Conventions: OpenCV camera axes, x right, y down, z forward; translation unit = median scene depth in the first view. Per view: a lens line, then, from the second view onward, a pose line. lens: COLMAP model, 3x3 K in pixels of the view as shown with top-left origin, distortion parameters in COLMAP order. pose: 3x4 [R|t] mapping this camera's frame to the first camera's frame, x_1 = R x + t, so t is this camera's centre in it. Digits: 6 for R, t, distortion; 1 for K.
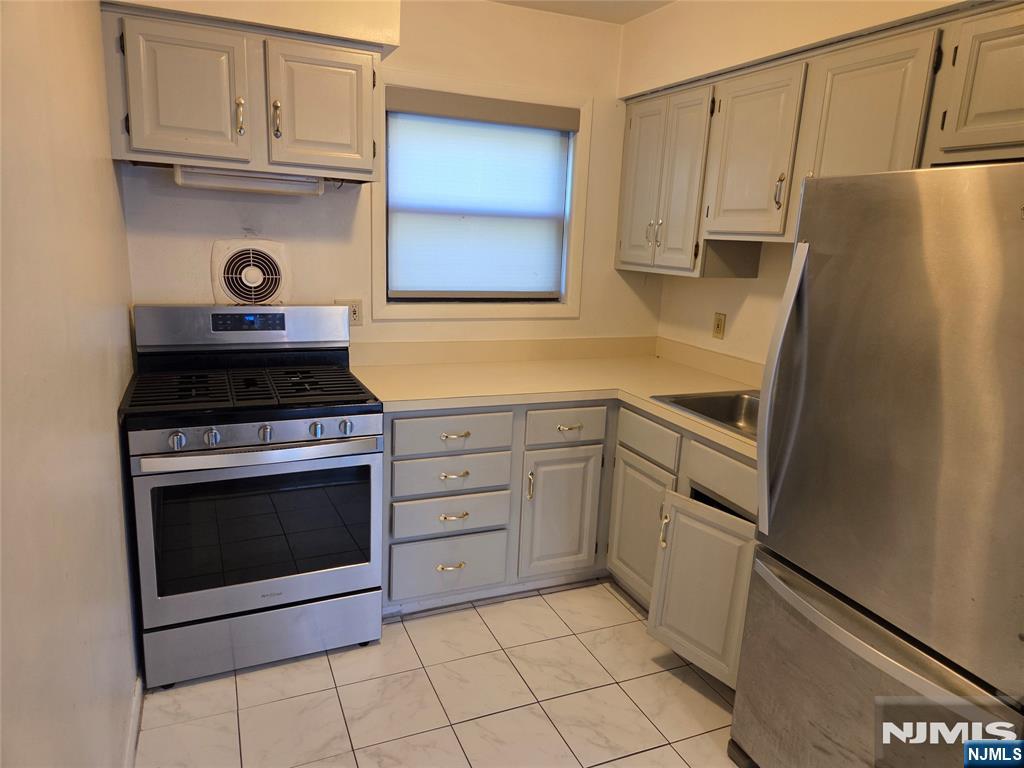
lens RADIAL K [[680.8, 0, 512.0], [0, 680.8, 384.0], [0, 0, 1]] dist [0.097216, -0.083148]
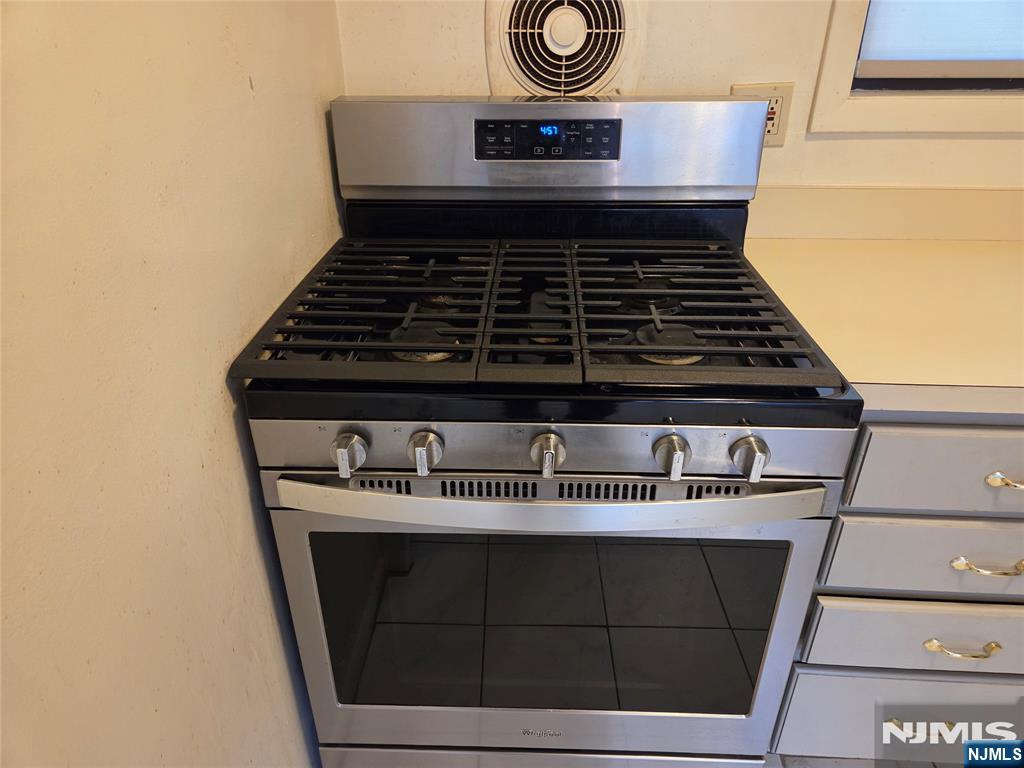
lens RADIAL K [[680.8, 0, 512.0], [0, 680.8, 384.0], [0, 0, 1]] dist [0.097216, -0.083148]
pose [[0.896585, 0.176265, -0.406284, -0.180318], [-0.058485, 0.956474, 0.285898, -0.061716], [0.438993, -0.232570, 0.867869, 0.534098]]
